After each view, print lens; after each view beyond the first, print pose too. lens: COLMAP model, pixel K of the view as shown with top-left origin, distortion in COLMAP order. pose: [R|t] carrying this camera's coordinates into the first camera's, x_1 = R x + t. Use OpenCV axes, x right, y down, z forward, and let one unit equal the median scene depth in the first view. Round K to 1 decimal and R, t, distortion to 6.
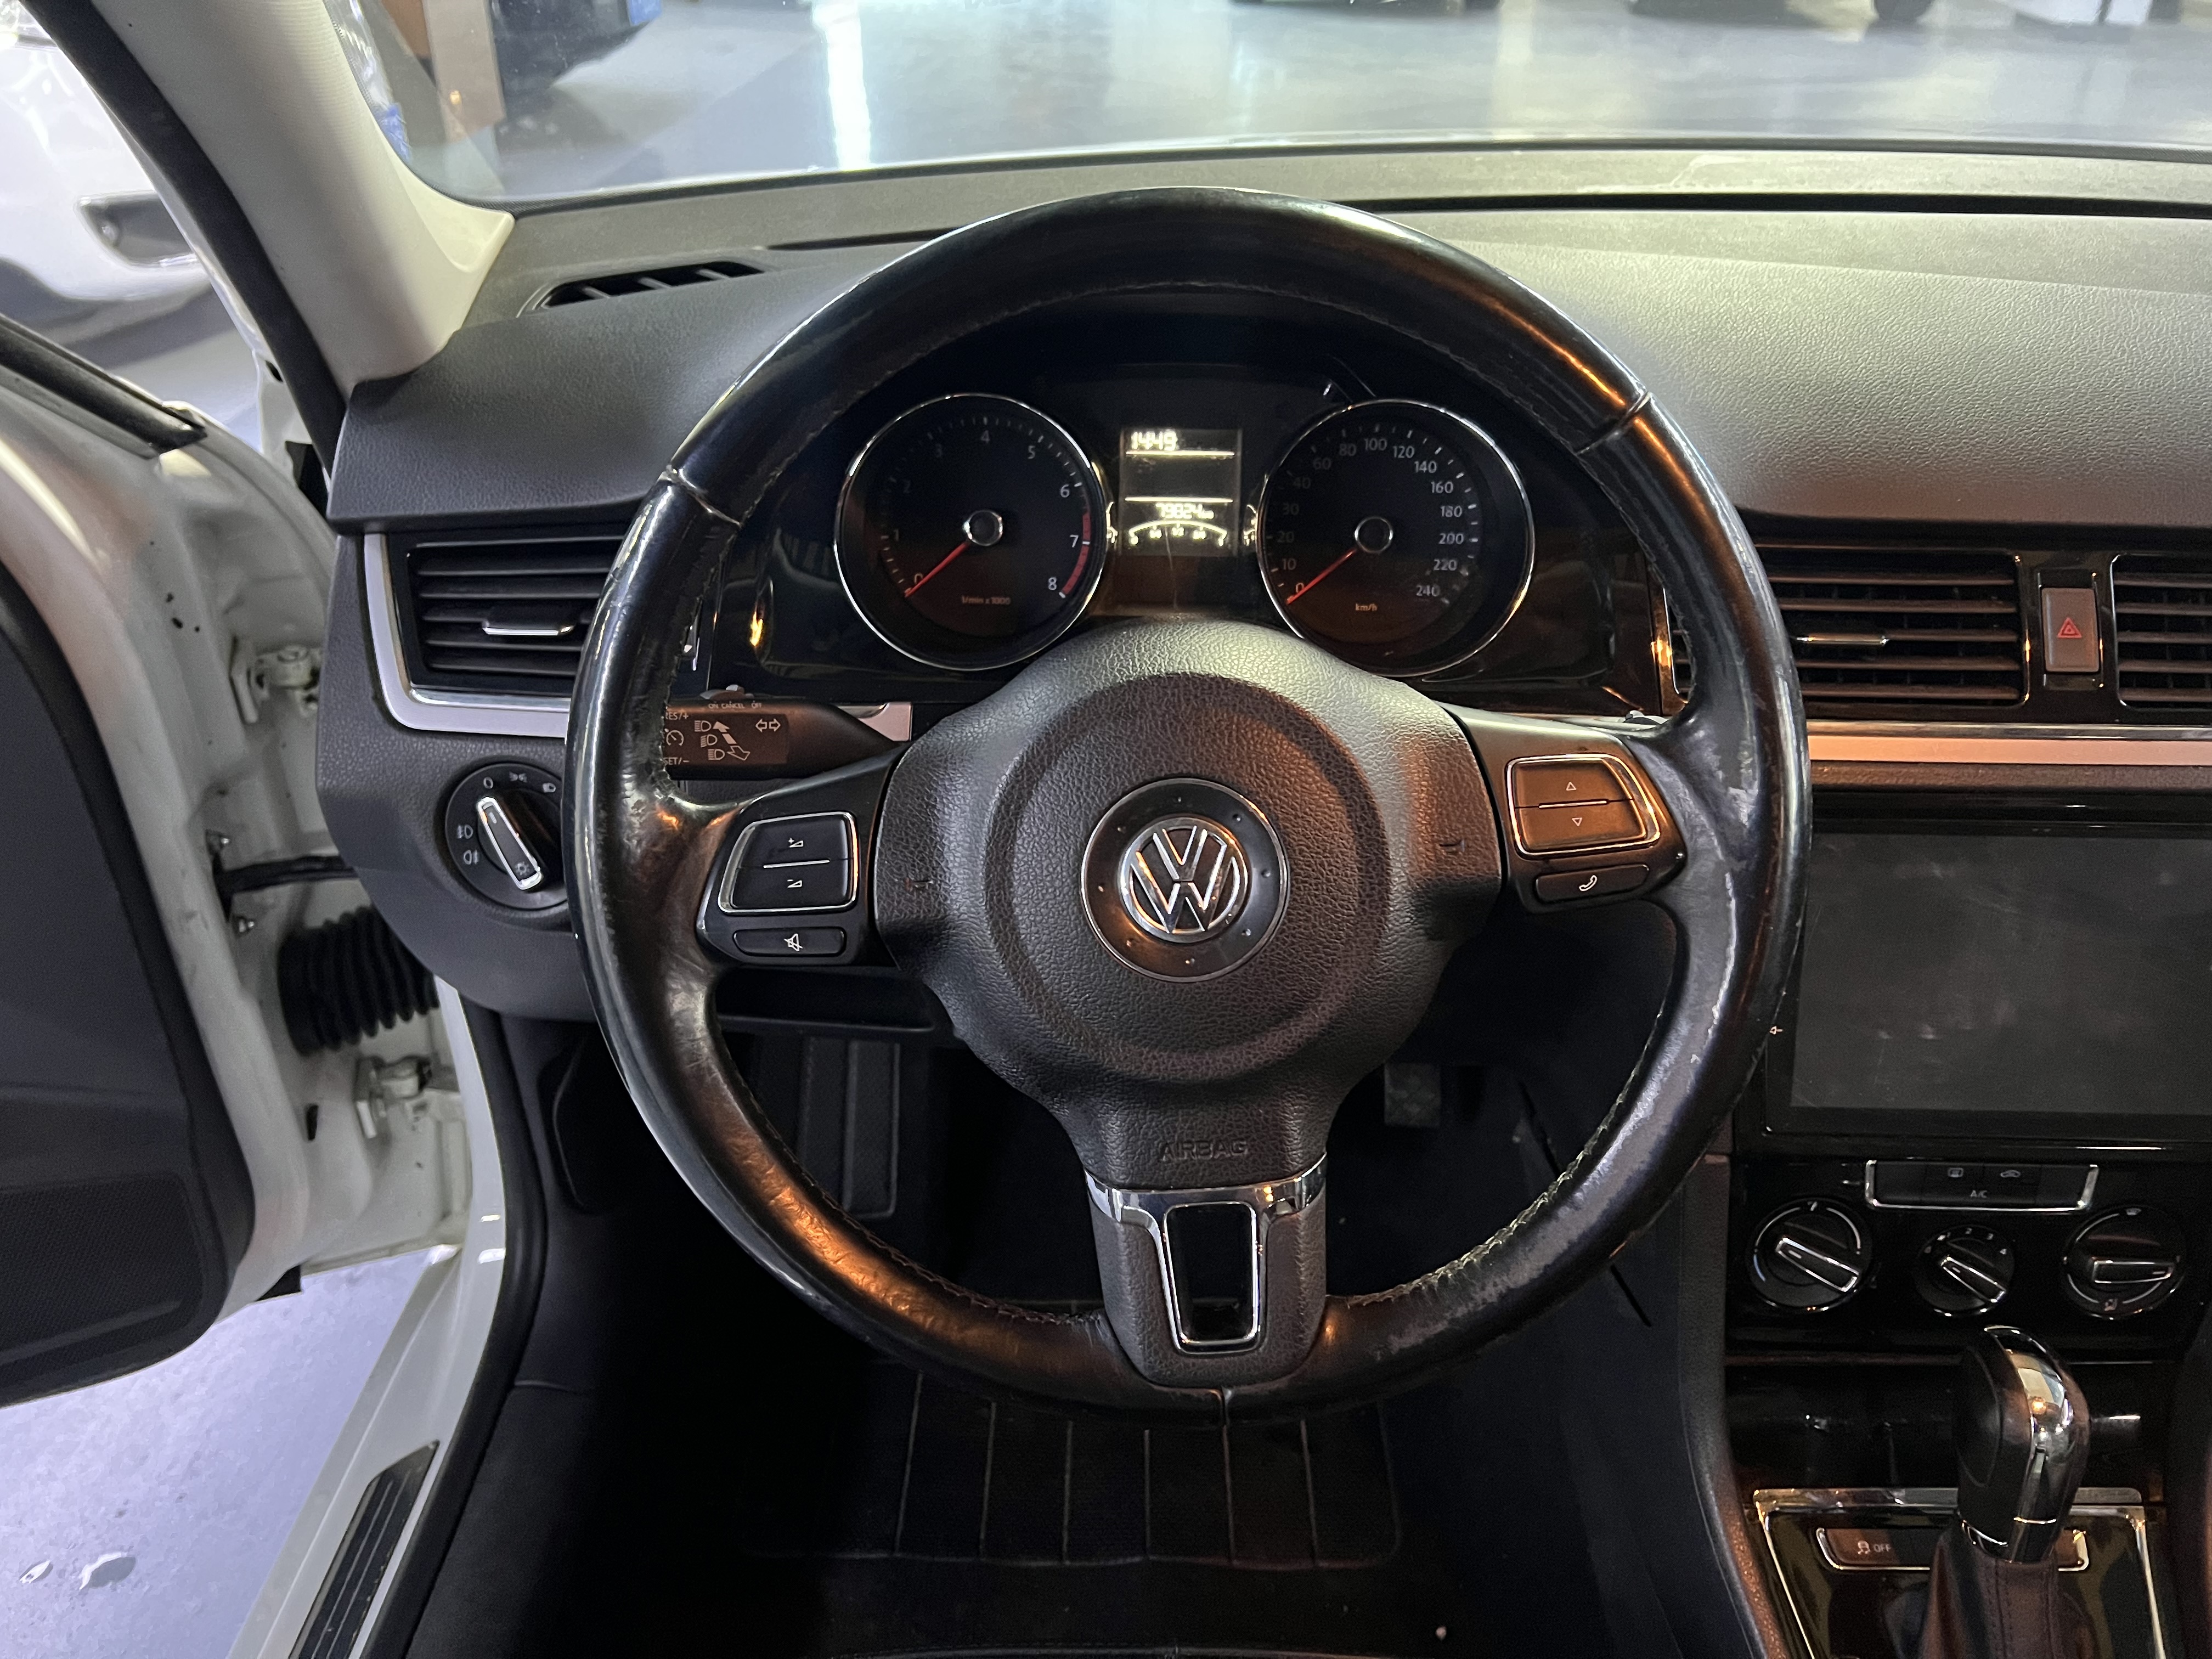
lens RADIAL K [[1675.3, 0, 1104.1], [0, 1675.3, 839.8], [0, 0, 1]] dist [0.082134, -0.129958]
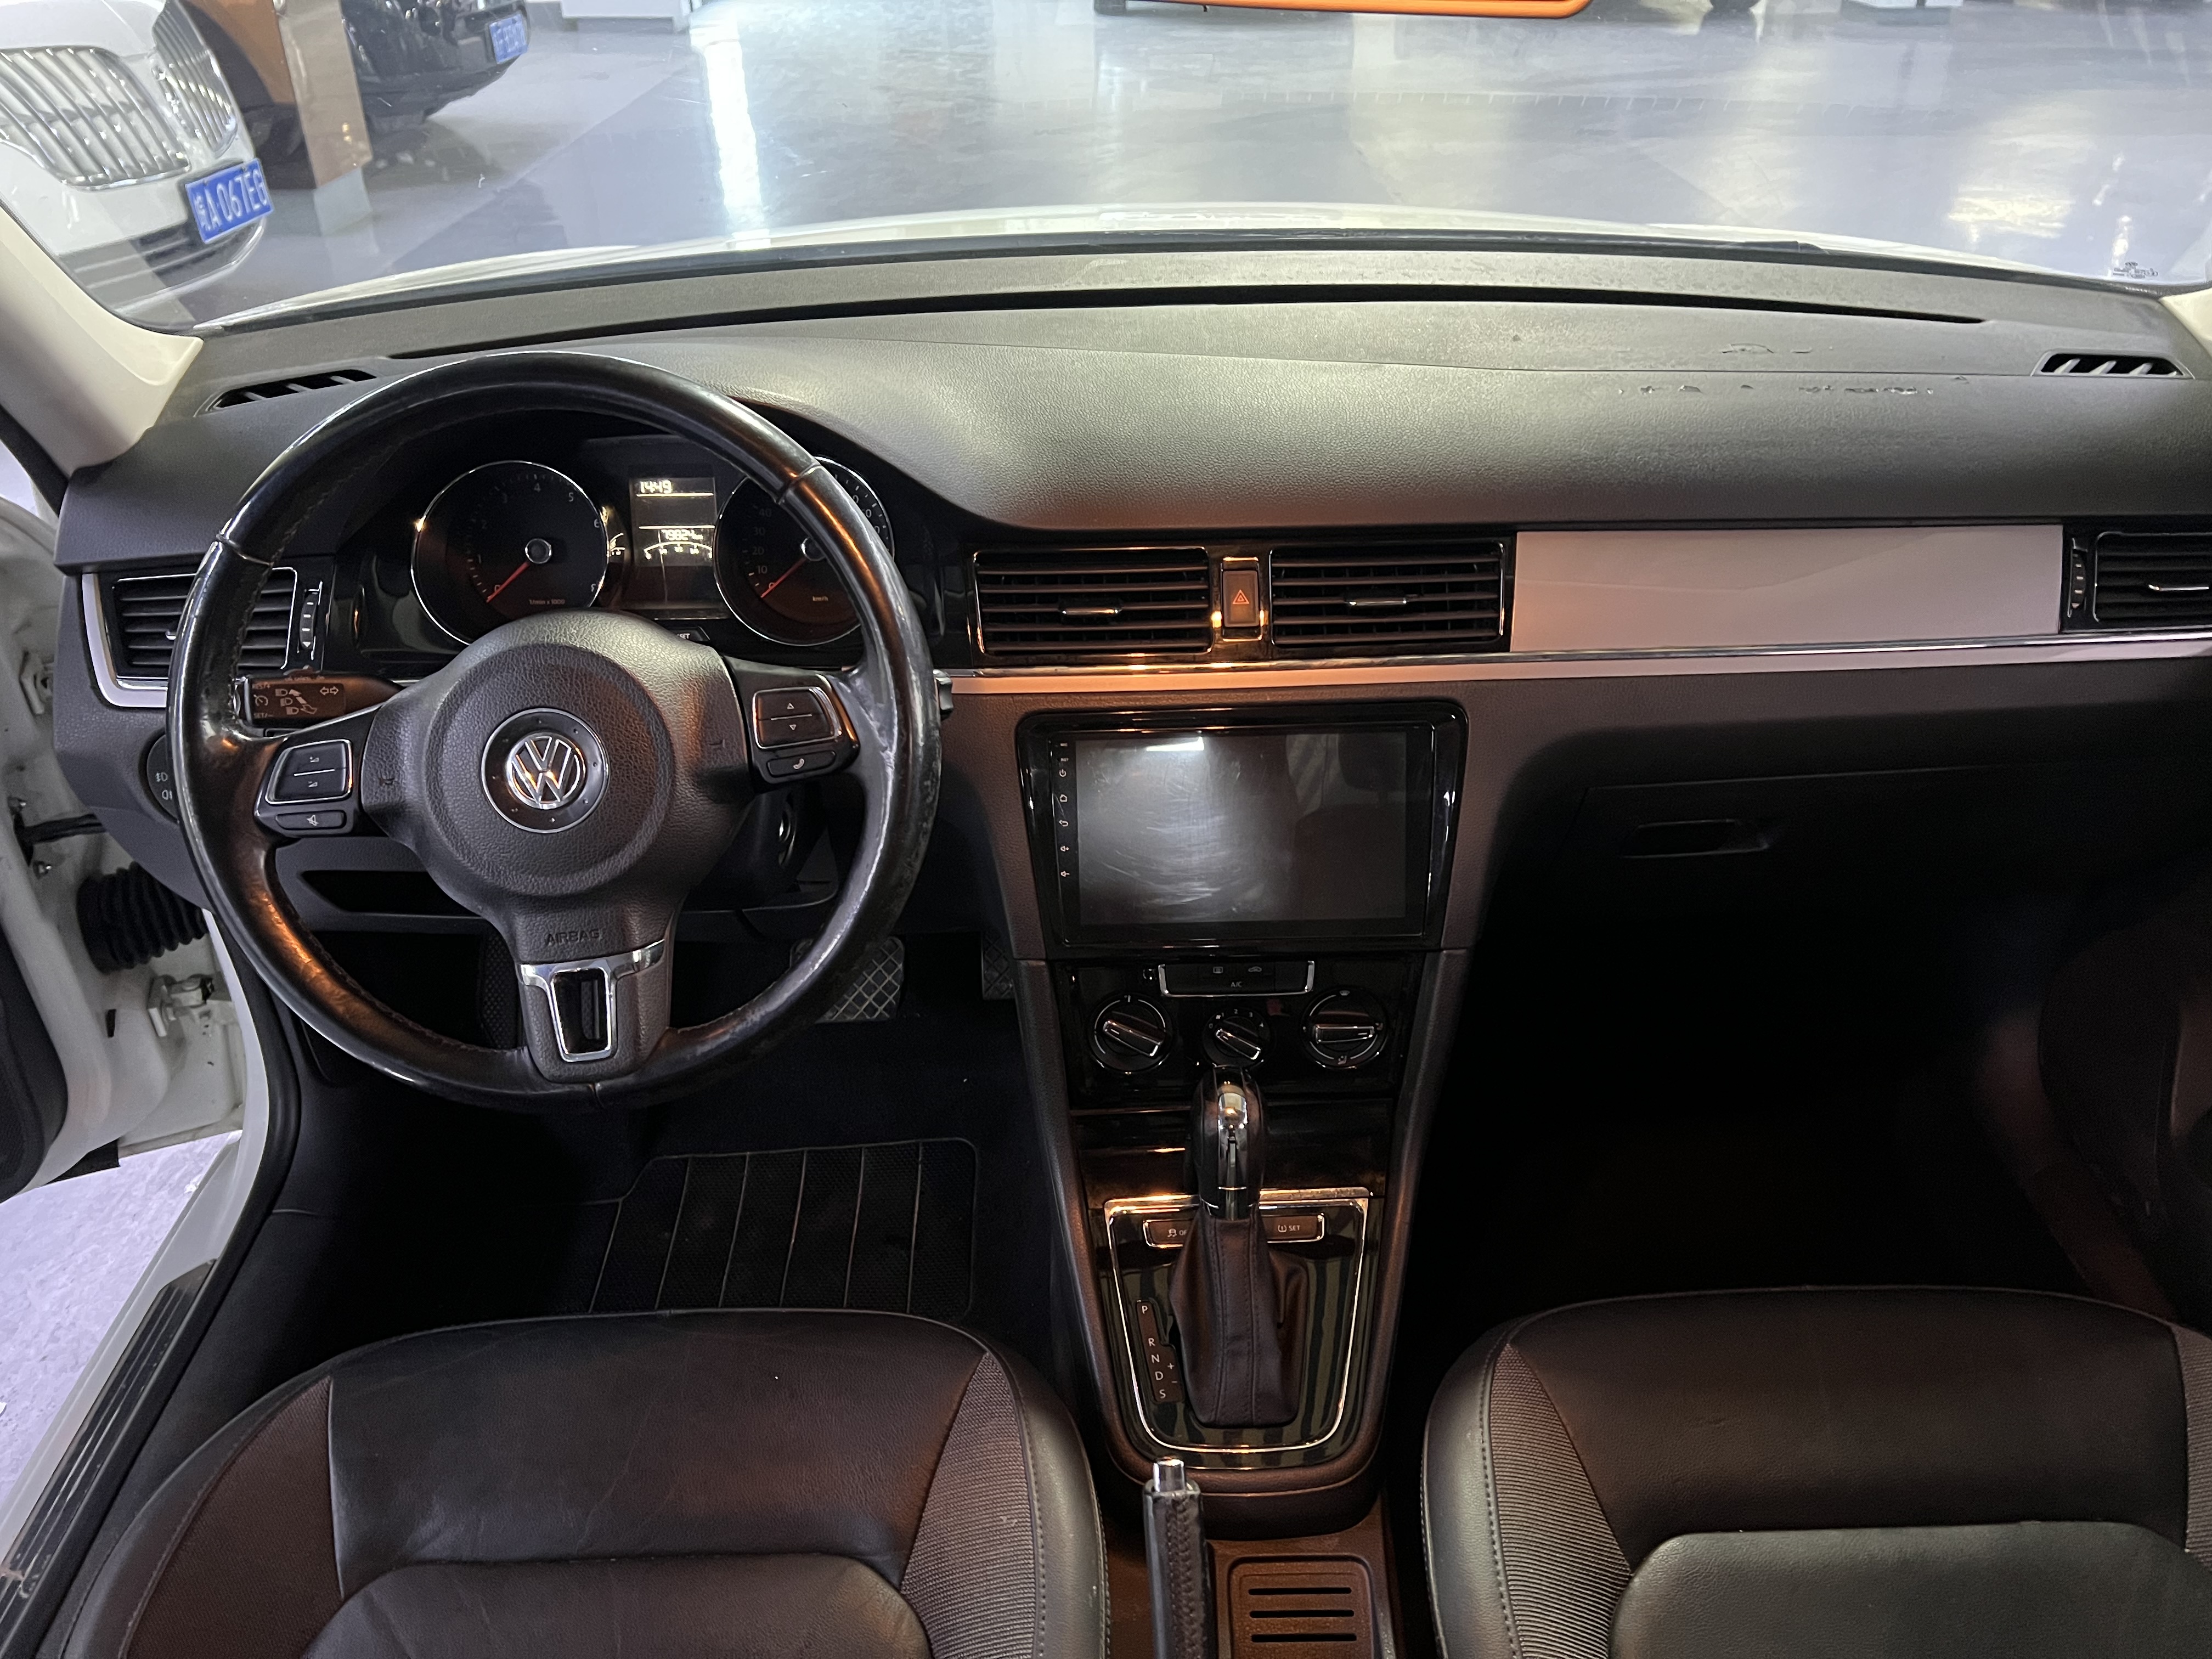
lens RADIAL K [[1677.3, 0, 1106.0], [0, 1677.3, 829.5], [0, 0, 1]] dist [0.054231, -0.076598]
pose [[0.998694, -0.041493, 0.029823, 0.355359], [0.041519, 0.999138, -0.000240, 0.068486], [-0.029788, 0.001478, 0.999555, -0.434797]]
